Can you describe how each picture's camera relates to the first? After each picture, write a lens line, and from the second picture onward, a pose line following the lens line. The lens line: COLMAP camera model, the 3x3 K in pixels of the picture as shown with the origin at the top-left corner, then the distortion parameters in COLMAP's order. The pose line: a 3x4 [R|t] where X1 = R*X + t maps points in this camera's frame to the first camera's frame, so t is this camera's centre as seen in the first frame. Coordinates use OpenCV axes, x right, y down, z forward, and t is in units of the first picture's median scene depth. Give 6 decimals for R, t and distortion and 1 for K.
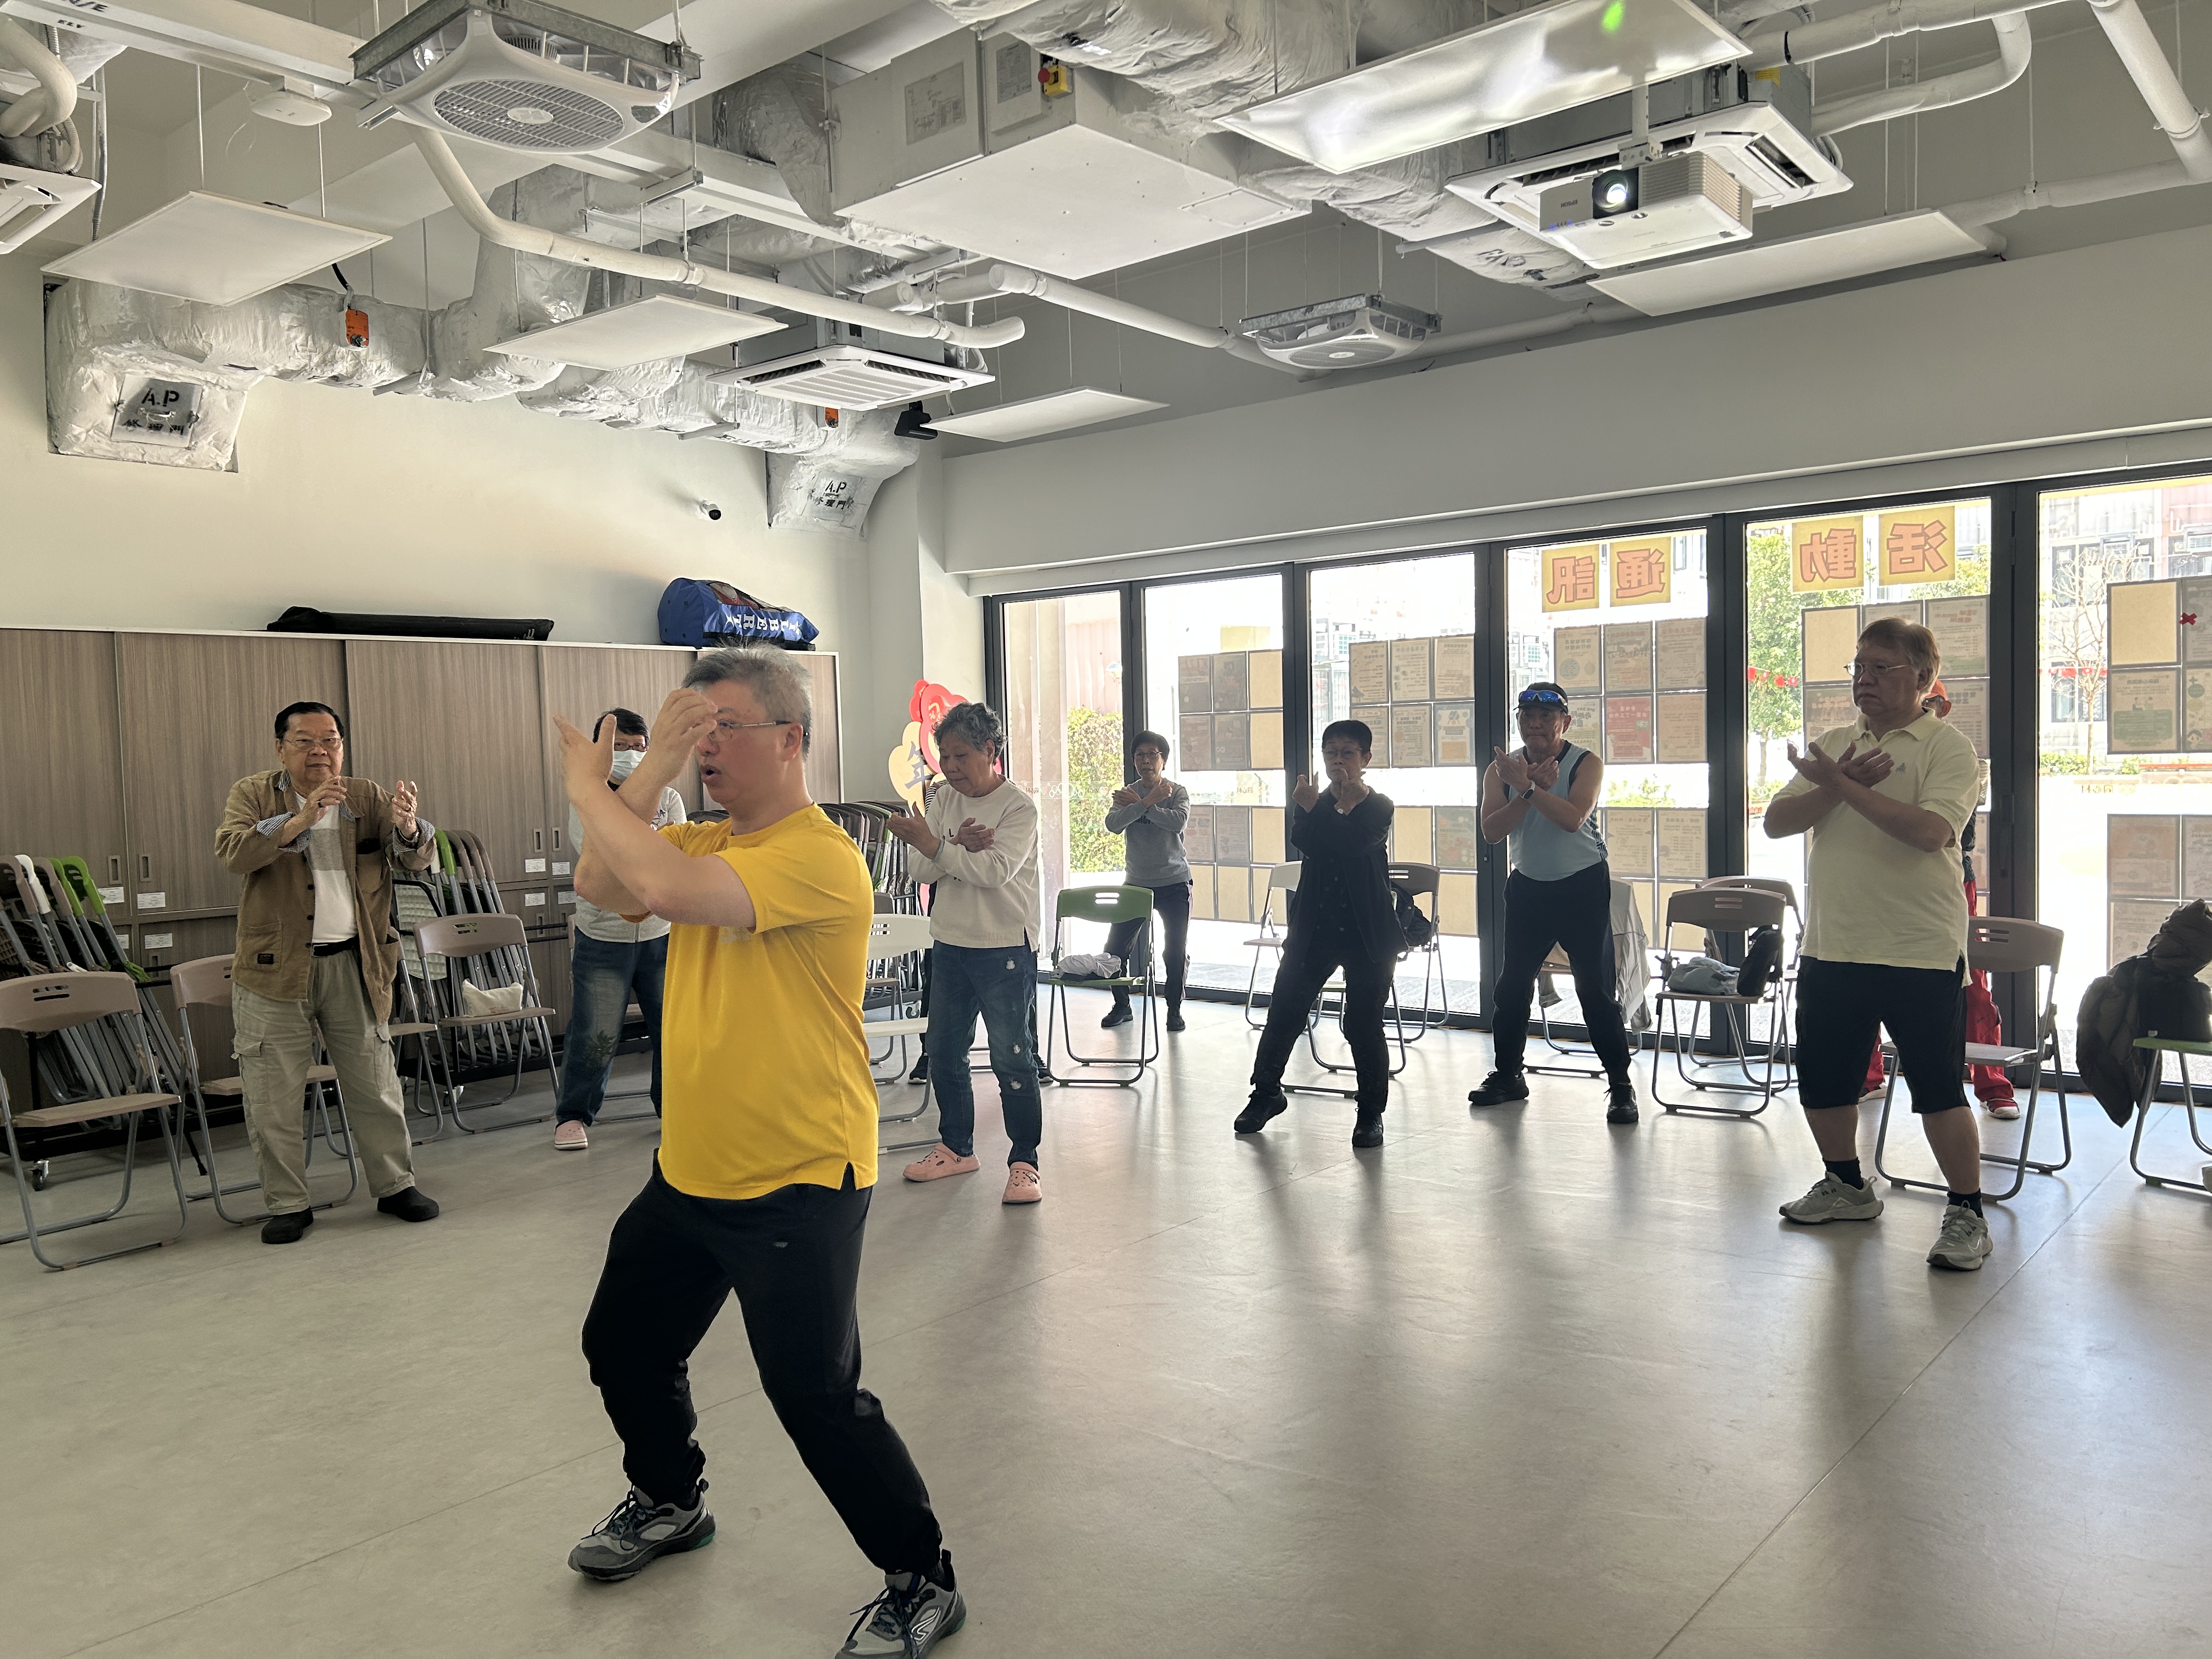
lens RADIAL K [[1663.3, 0, 1106.0], [0, 1663.3, 829.5], [0, 0, 1]] dist [0.075814, -0.122119]
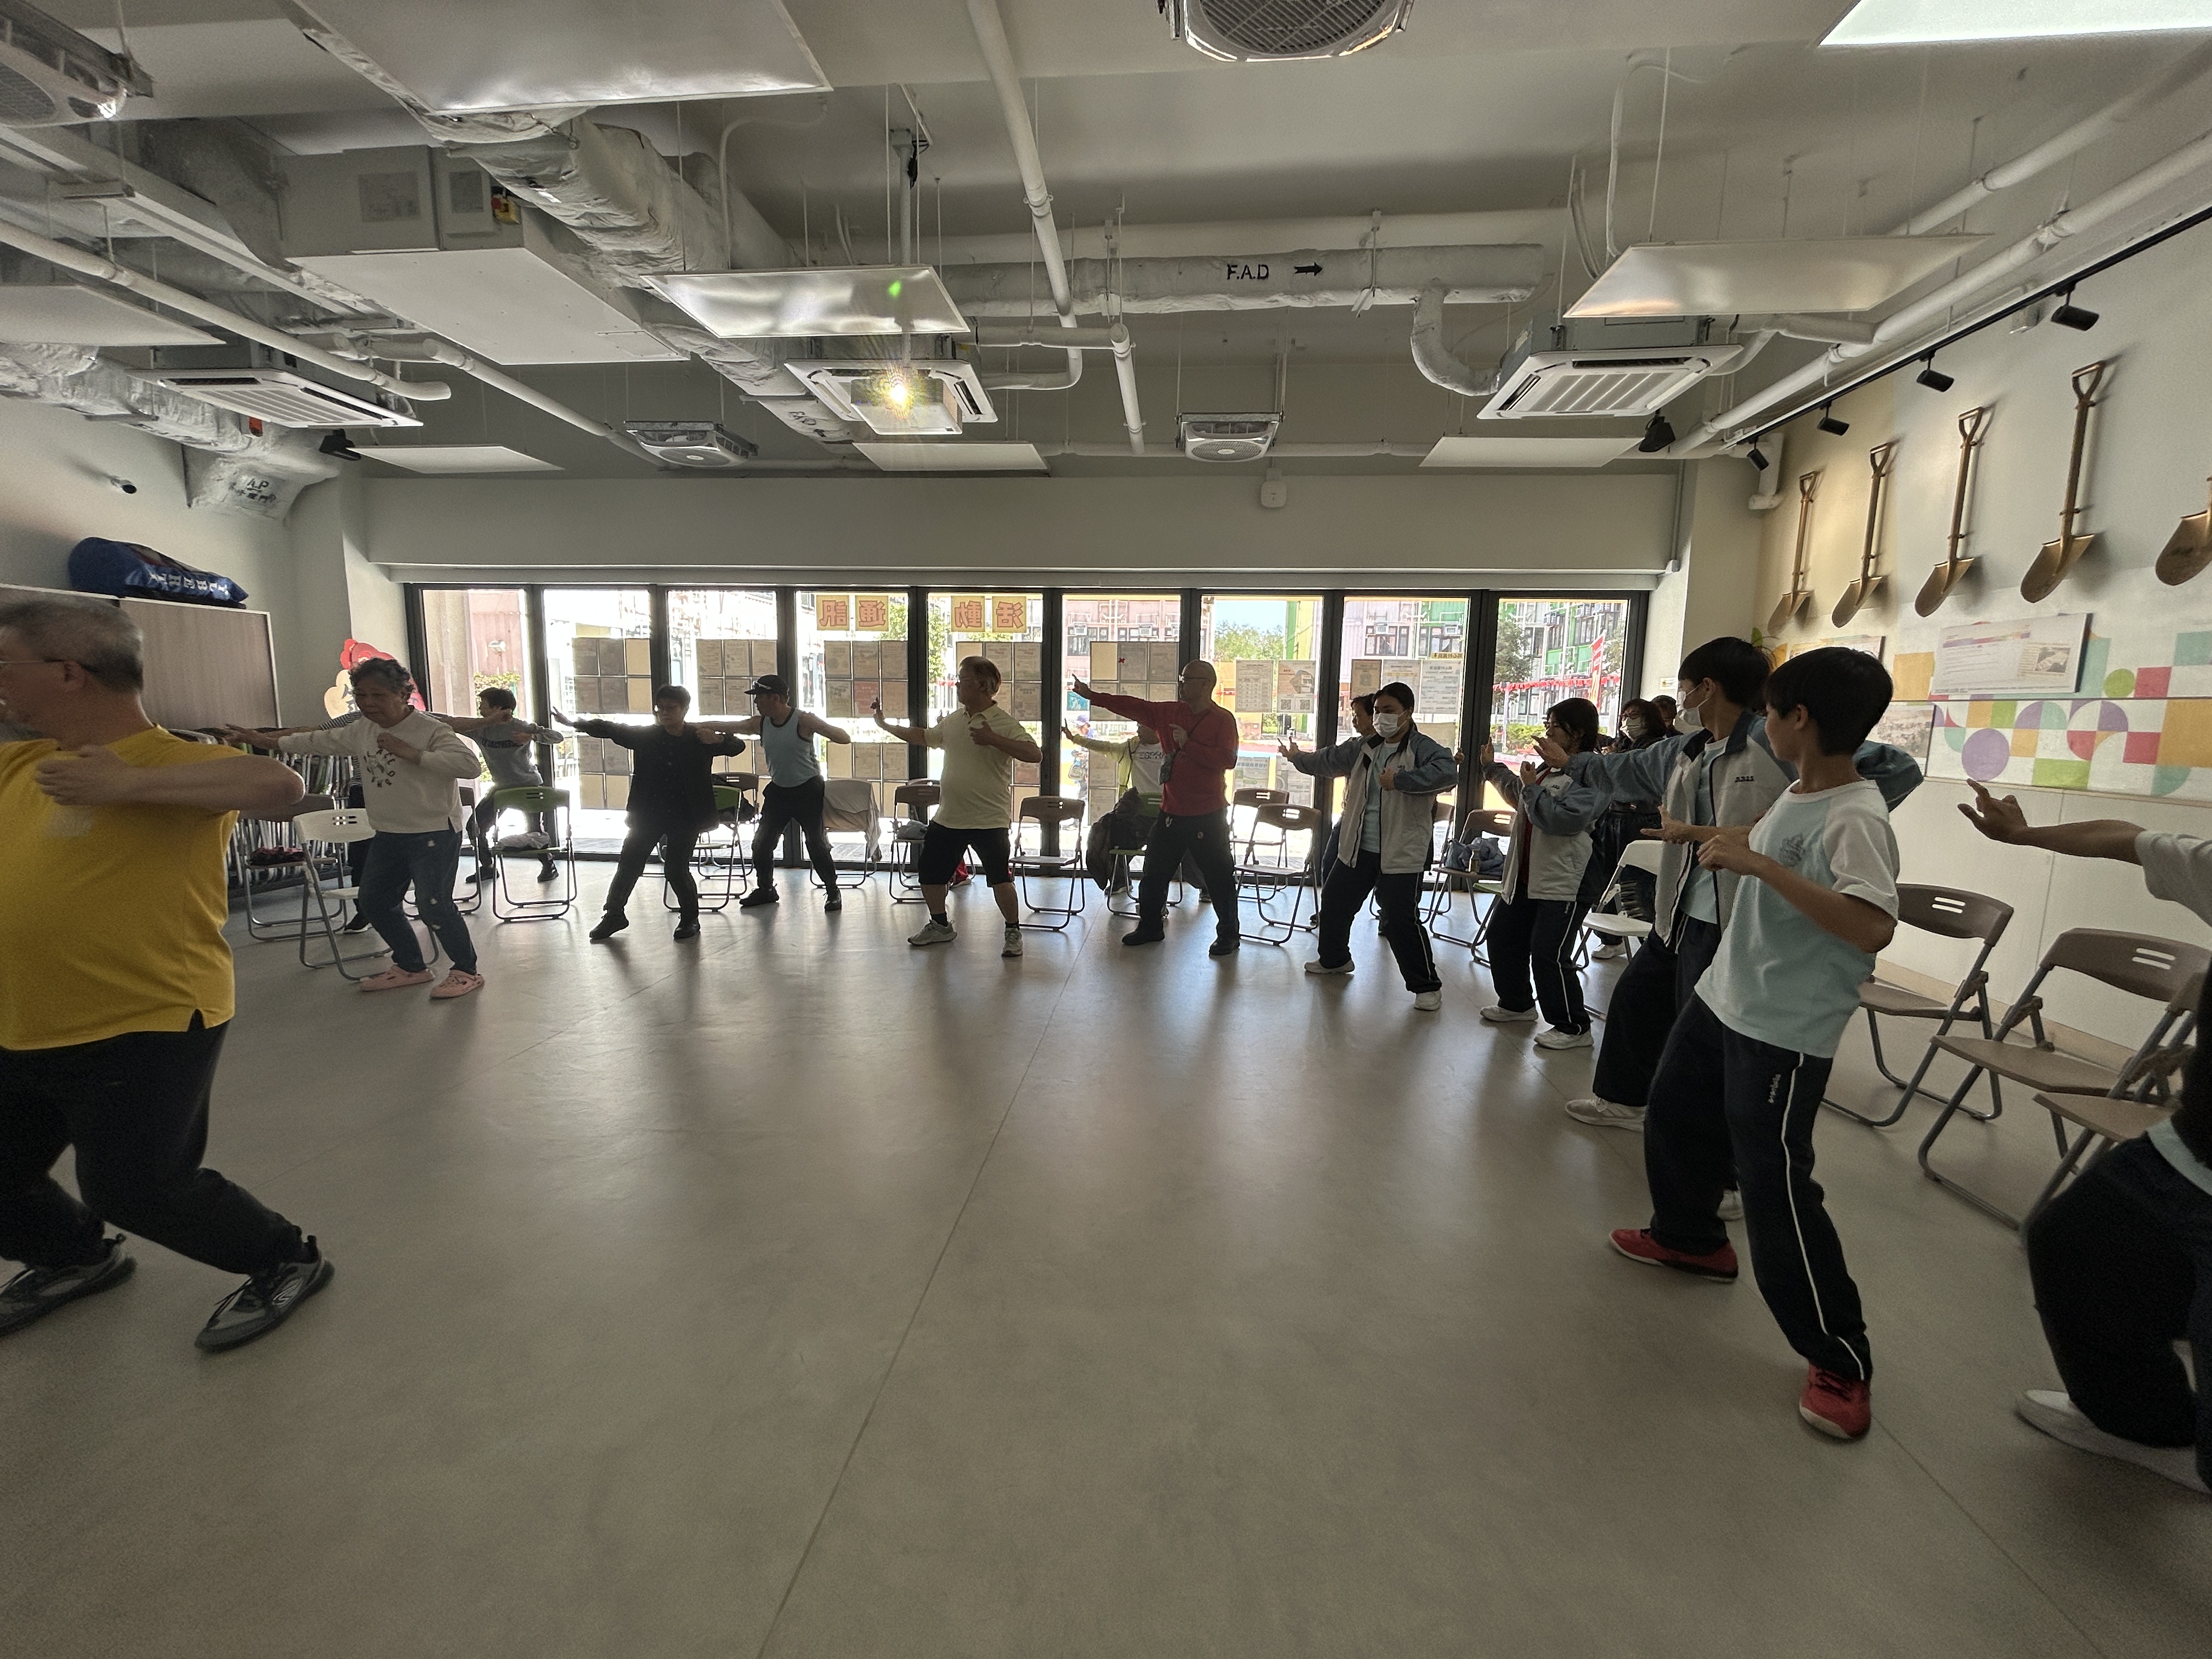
lens RADIAL K [[884.1, 0, 1106.0], [0, 884.1, 829.5], [0, 0, 1]] dist [-0.002057, -0.000676]
pose [[0.811281, -0.038612, 0.583381, -0.050044], [-0.009388, 0.996828, 0.079031, 0.004057], [-0.584582, -0.069593, 0.808345, 0.052678]]
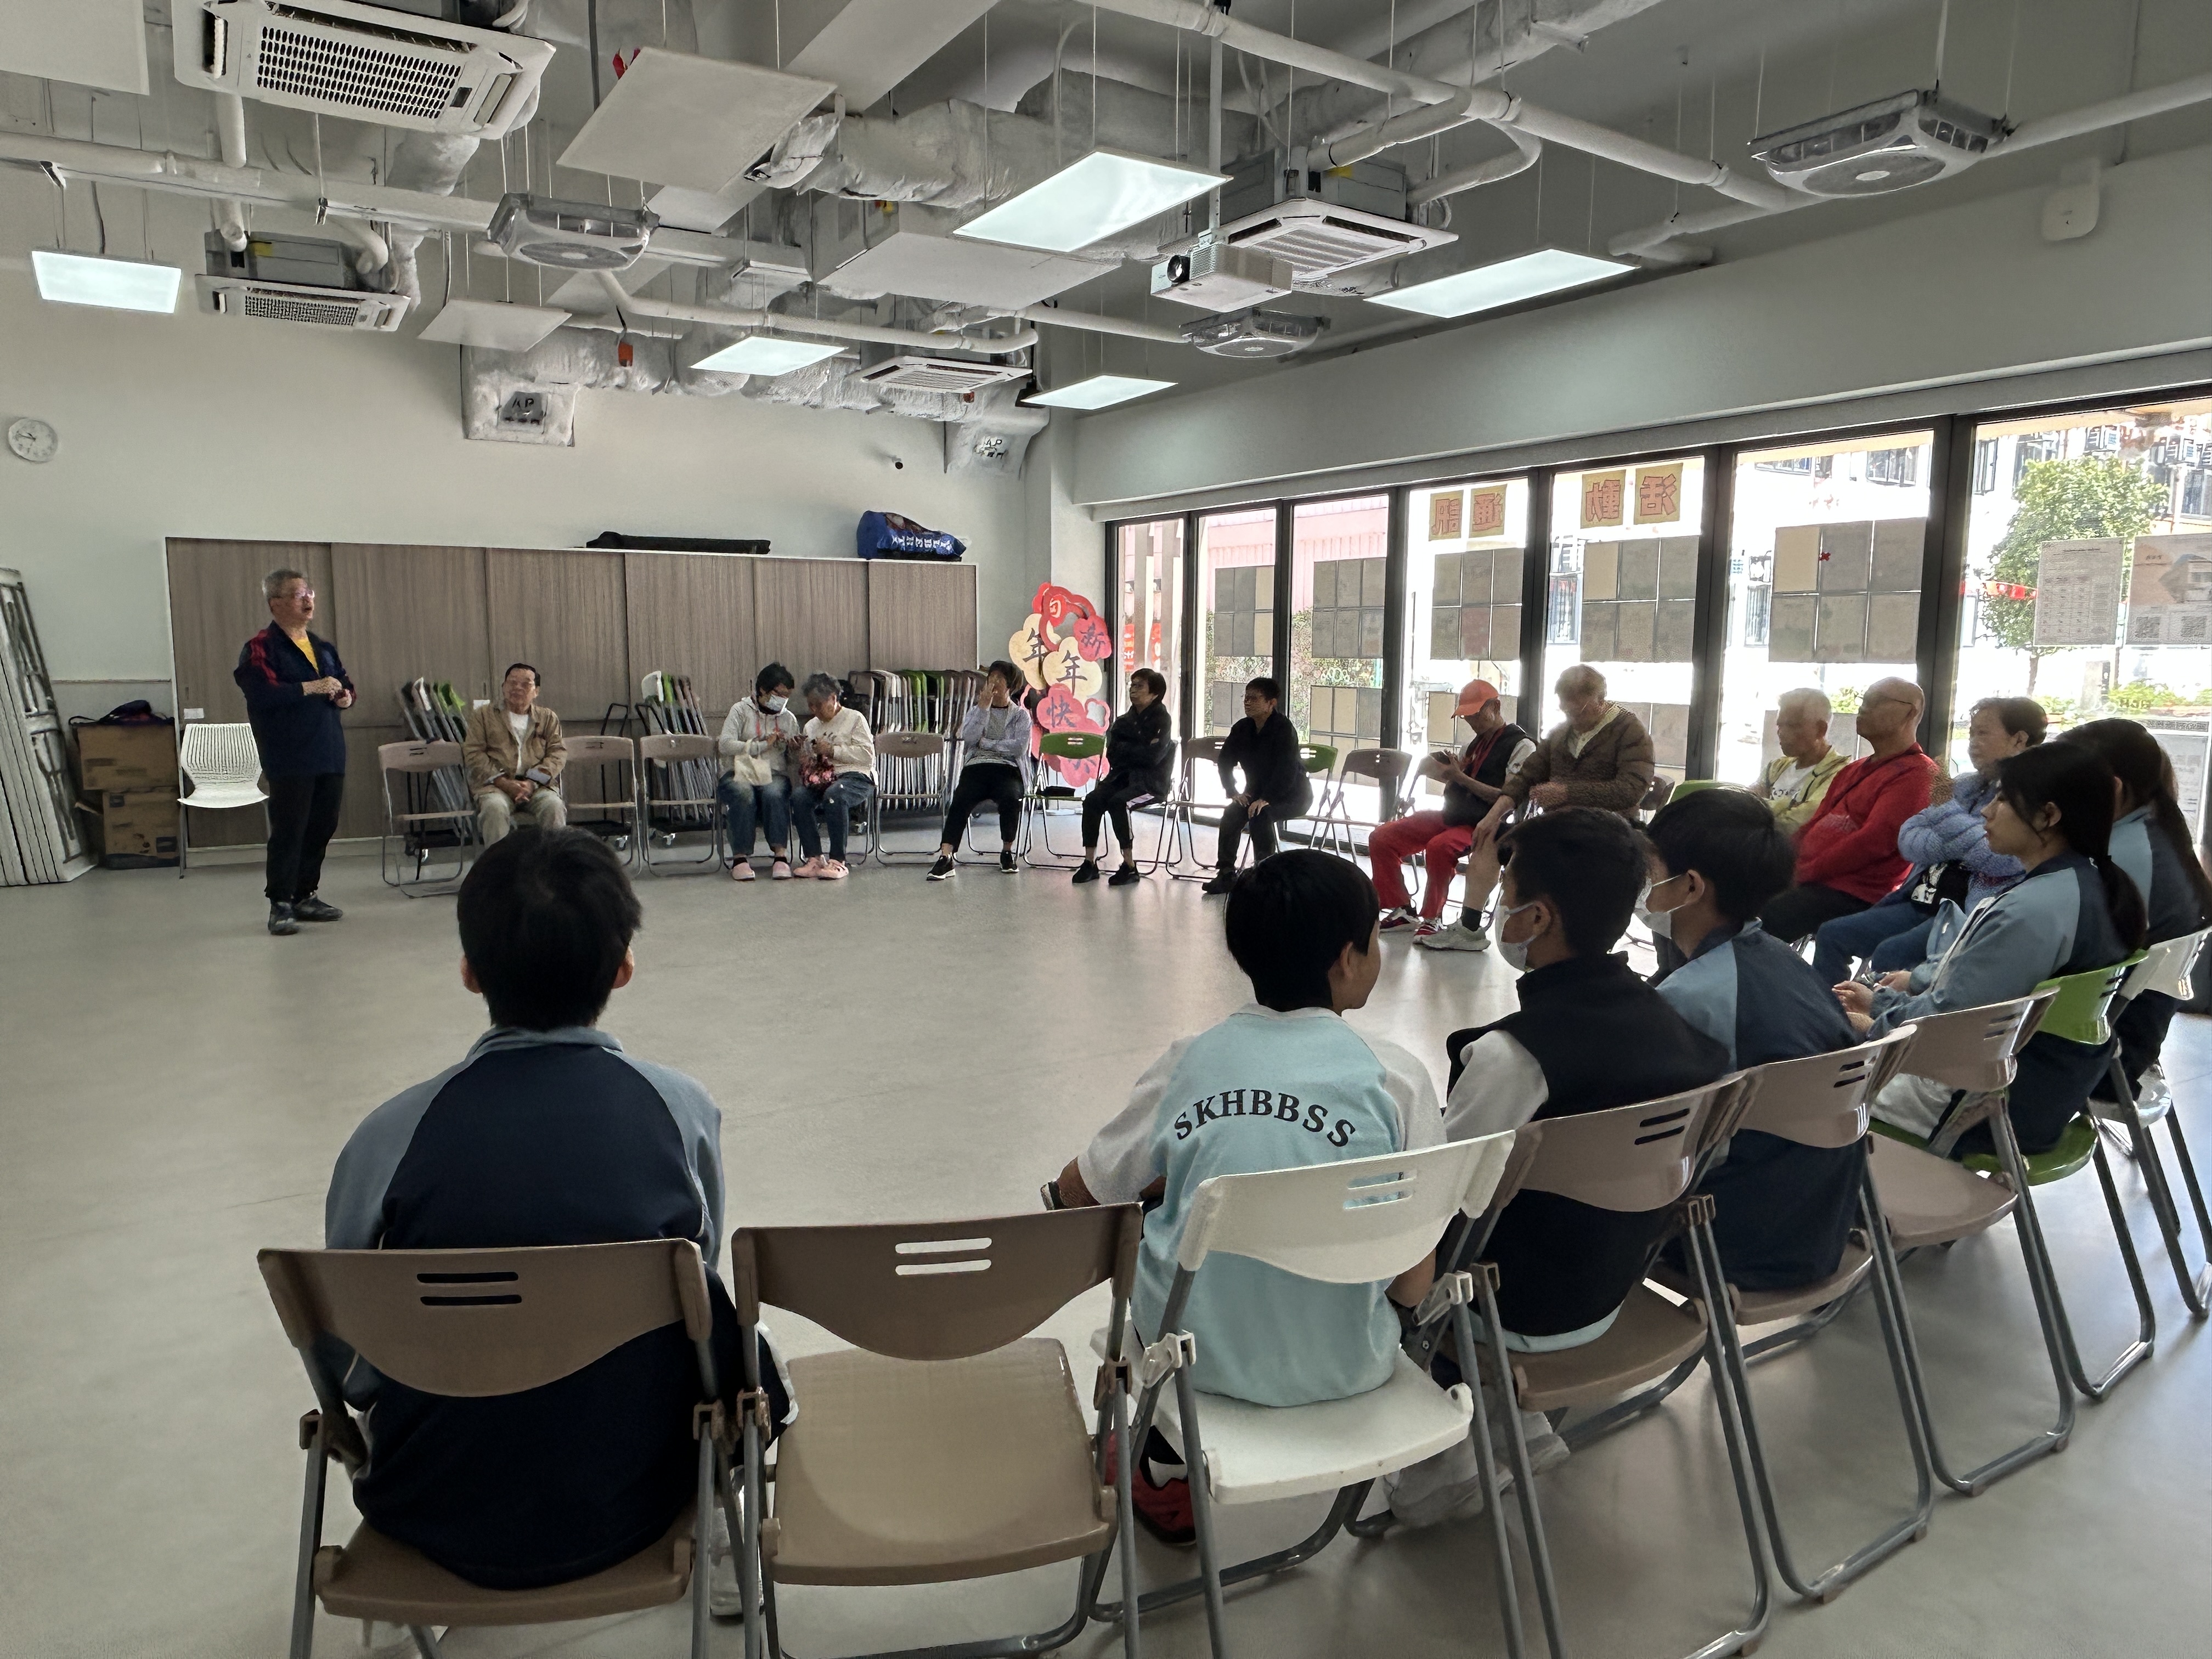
lens RADIAL K [[1425.2, 0, 1094.6], [0, 1425.2, 832.8], [0, 0, 1]] dist [-0.008503, -0.002230]
pose [[0.949536, 0.072074, -0.305264, 0.416284], [-0.045567, 0.994614, 0.093093, 0.005808], [0.310329, -0.074486, 0.947707, -0.170483]]
